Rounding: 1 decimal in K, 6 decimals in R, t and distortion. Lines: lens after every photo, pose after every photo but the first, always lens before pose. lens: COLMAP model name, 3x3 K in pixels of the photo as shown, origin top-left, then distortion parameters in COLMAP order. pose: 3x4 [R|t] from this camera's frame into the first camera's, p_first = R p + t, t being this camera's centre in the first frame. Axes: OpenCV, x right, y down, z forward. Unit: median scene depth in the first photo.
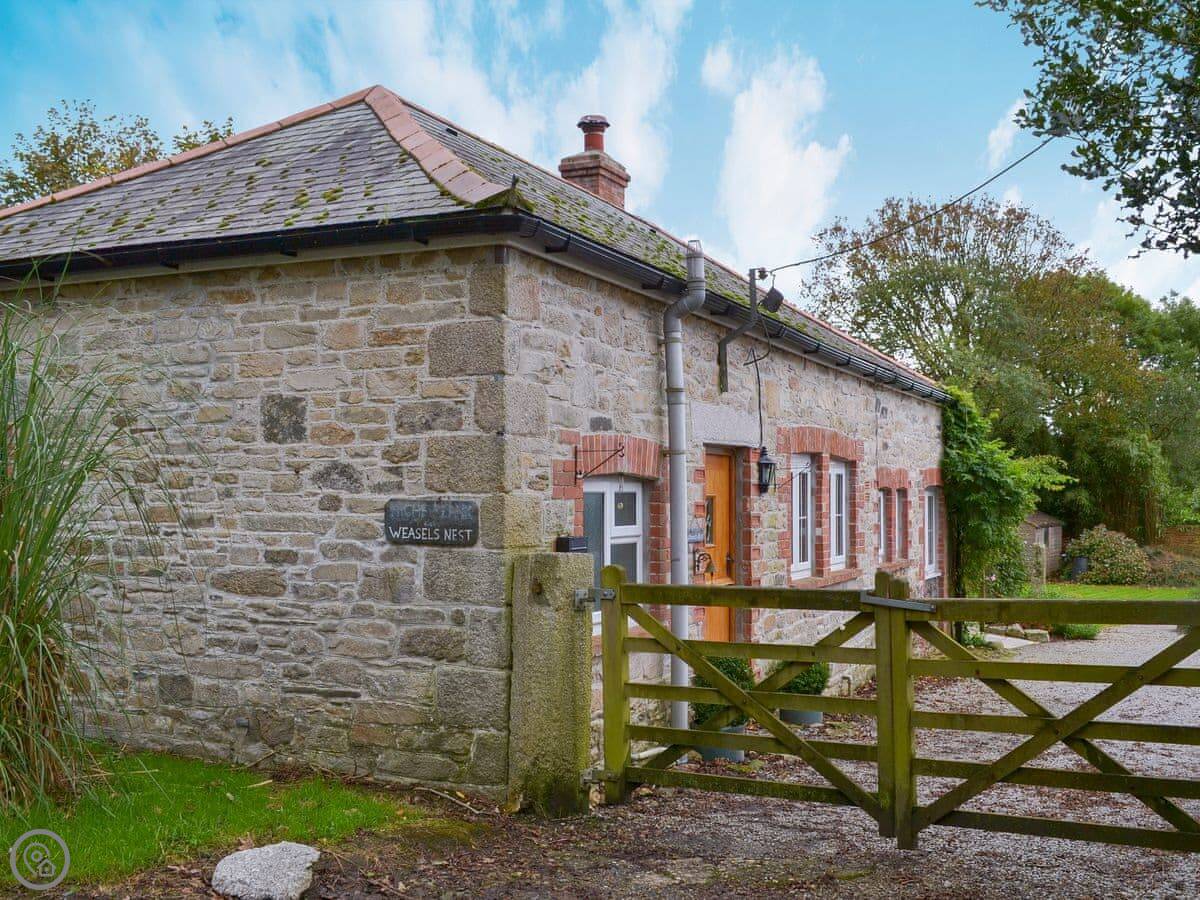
lens RADIAL K [[1282.2, 0, 602.8], [0, 1282.2, 473.8], [0, 0, 1]] dist [0.001514, -0.254991]
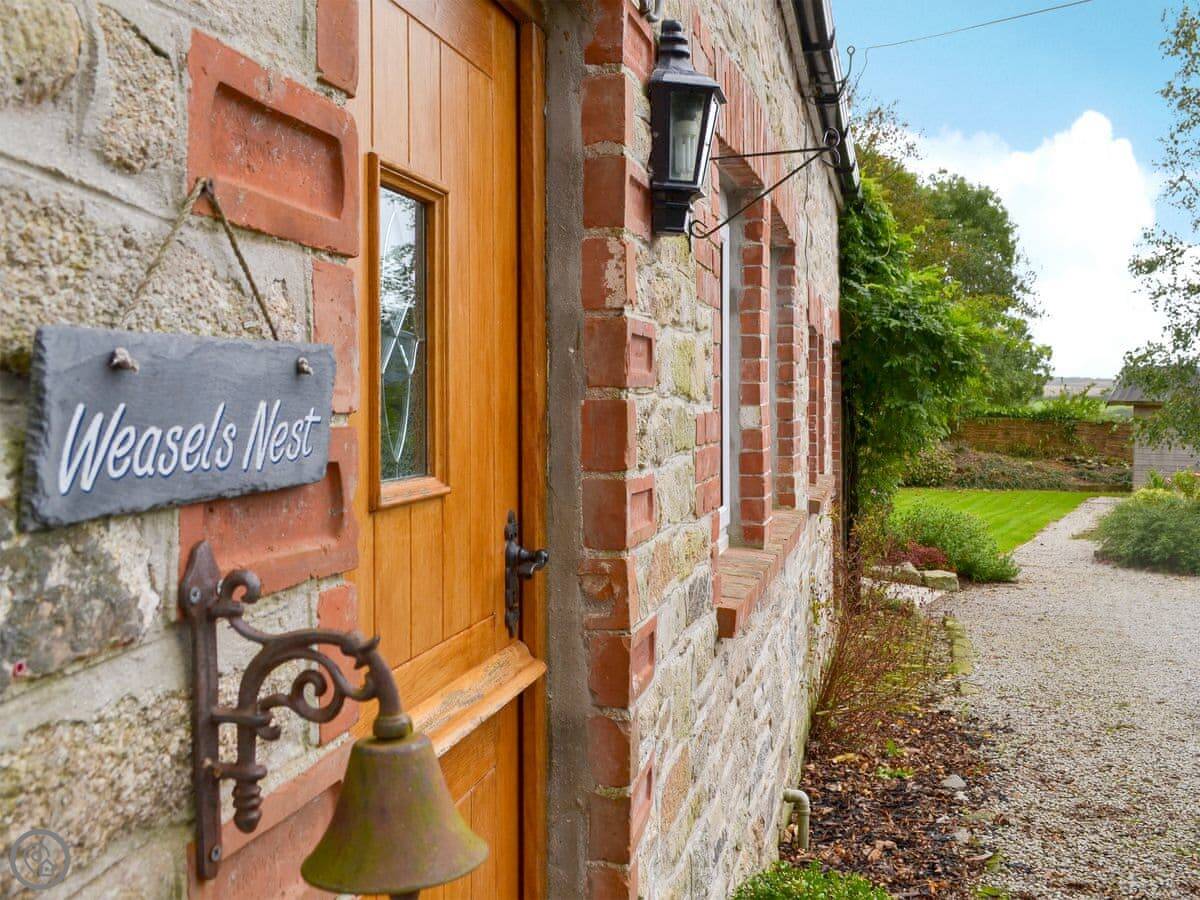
lens RADIAL K [[1282.2, 0, 602.8], [0, 1282.2, 473.8], [0, 0, 1]] dist [0.001514, -0.254991]
pose [[0.978834, -0.012185, 0.204291, 0.059271], [-0.004407, 0.996740, 0.080564, 0.032696], [-0.204606, -0.079759, 0.975589, 0.671046]]
